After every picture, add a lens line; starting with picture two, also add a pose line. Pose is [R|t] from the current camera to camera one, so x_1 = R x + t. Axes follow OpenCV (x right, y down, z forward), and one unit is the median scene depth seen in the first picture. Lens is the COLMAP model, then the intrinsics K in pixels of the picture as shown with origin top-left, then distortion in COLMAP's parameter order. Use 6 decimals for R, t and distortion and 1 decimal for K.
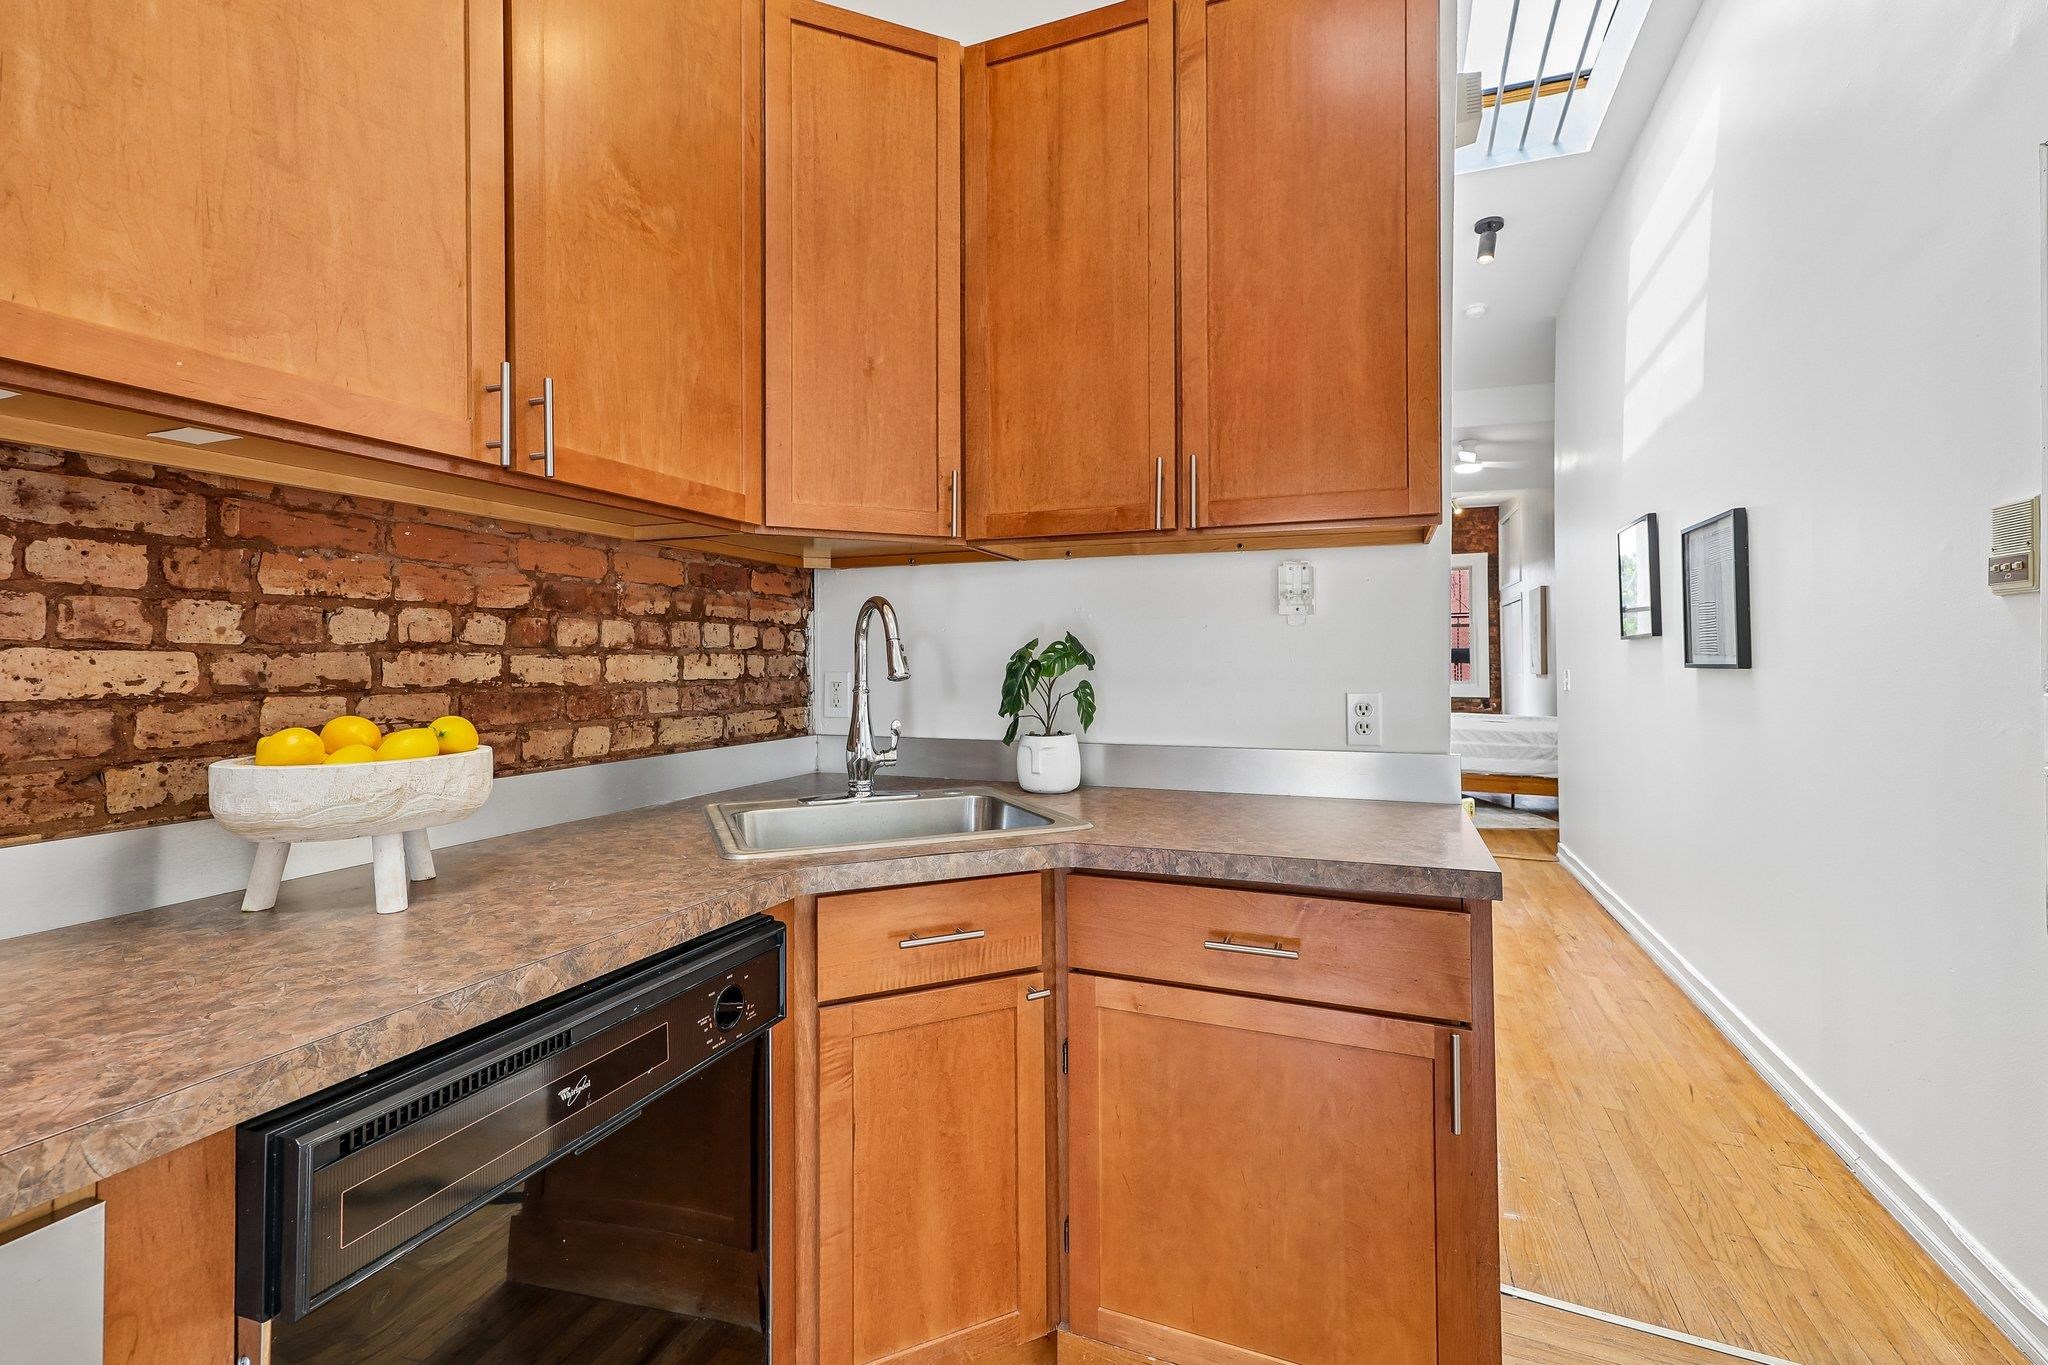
lens RADIAL K [[882.4, 0, 1026.8], [0, 882.4, 649.7], [0, 0, 1]] dist [0.010916, 0.000229]
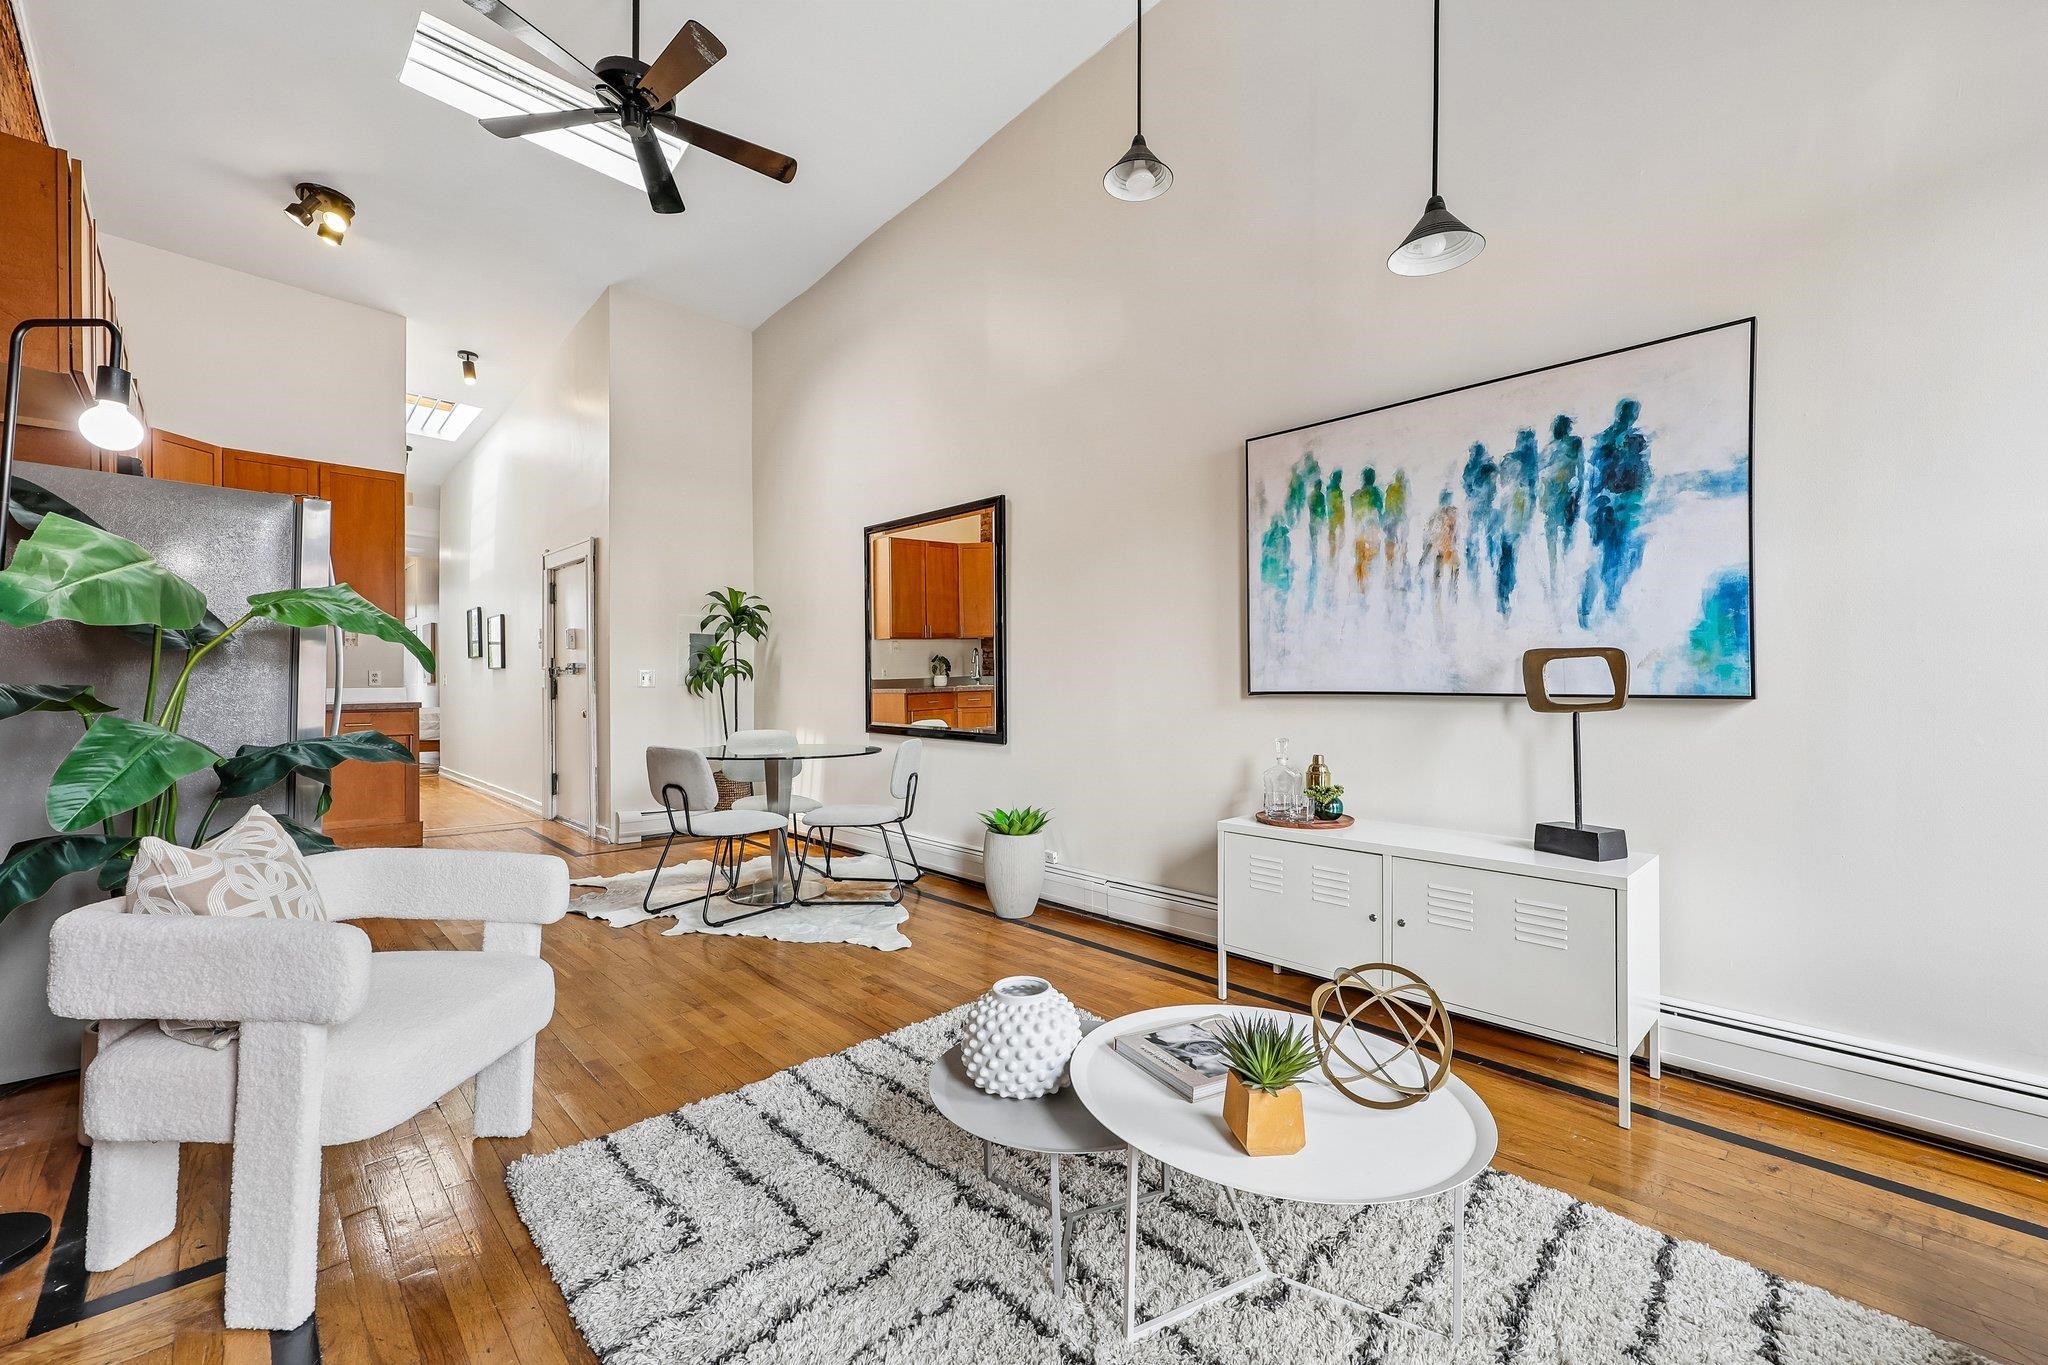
lens RADIAL K [[834.6, 0, 1018.4], [0, 834.6, 681.5], [0, 0, 1]] dist [0.007327, -0.000006]
pose [[0.420096, 0.000641, 0.907479, -1.907699], [-0.007749, 0.999966, 0.002881, 0.080146], [-0.907446, -0.008242, 0.420087, -3.295680]]
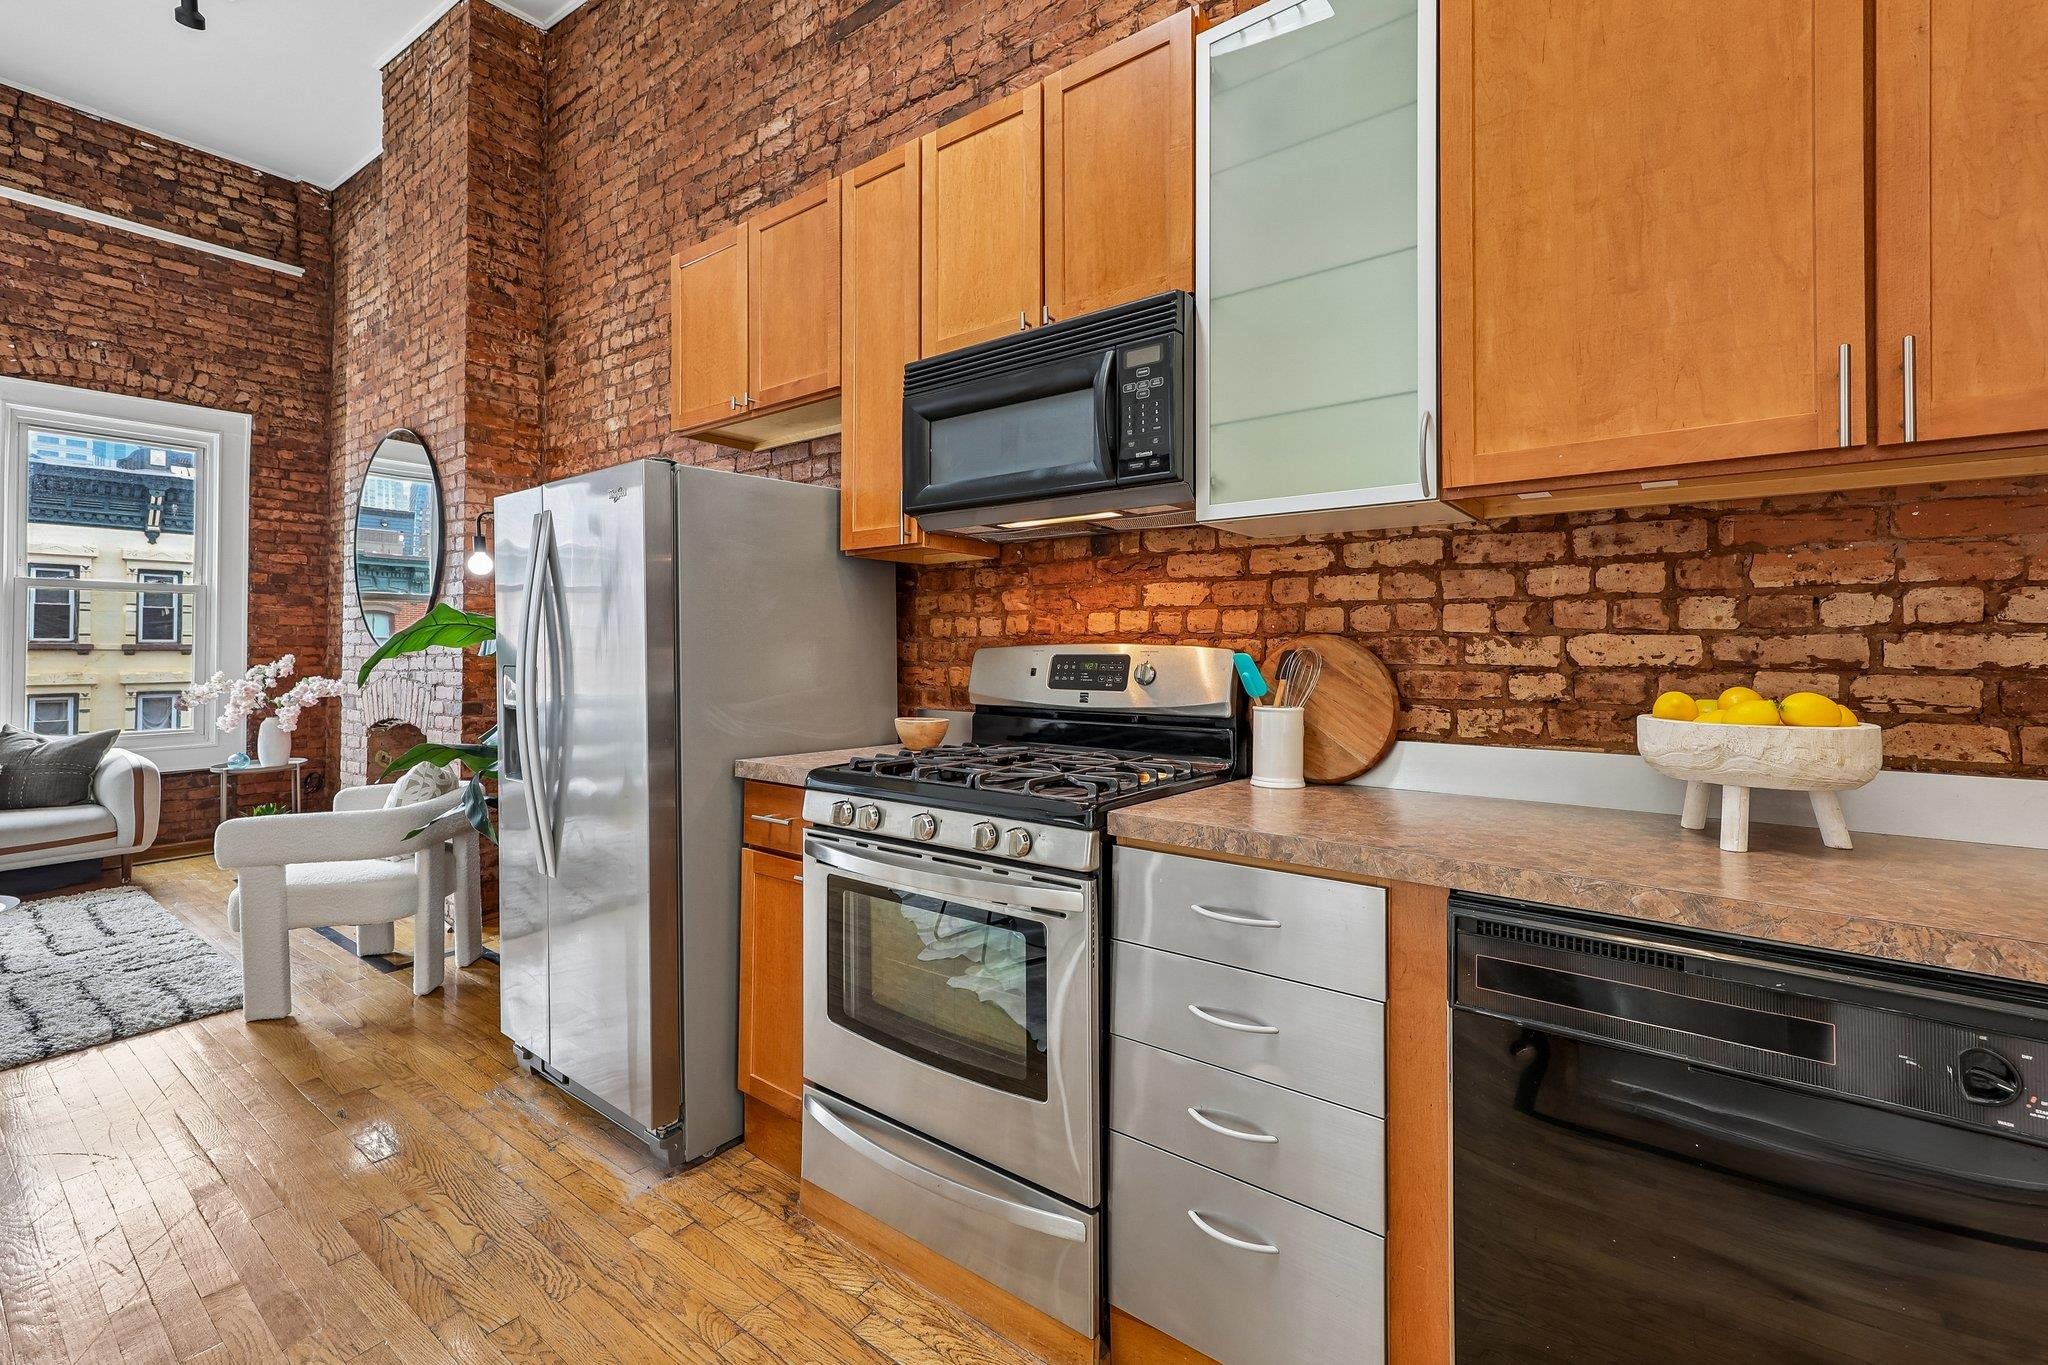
lens RADIAL K [[881.3, 0, 1030.2], [0, 881.3, 635.4], [0, 0, 1]] dist [0.008955, -0.000548]
pose [[-0.271156, -0.009064, -0.962493, 0.501668], [0.009110, 0.999887, -0.011983, 0.007395], [0.962492, -0.012017, -0.271043, 0.303752]]
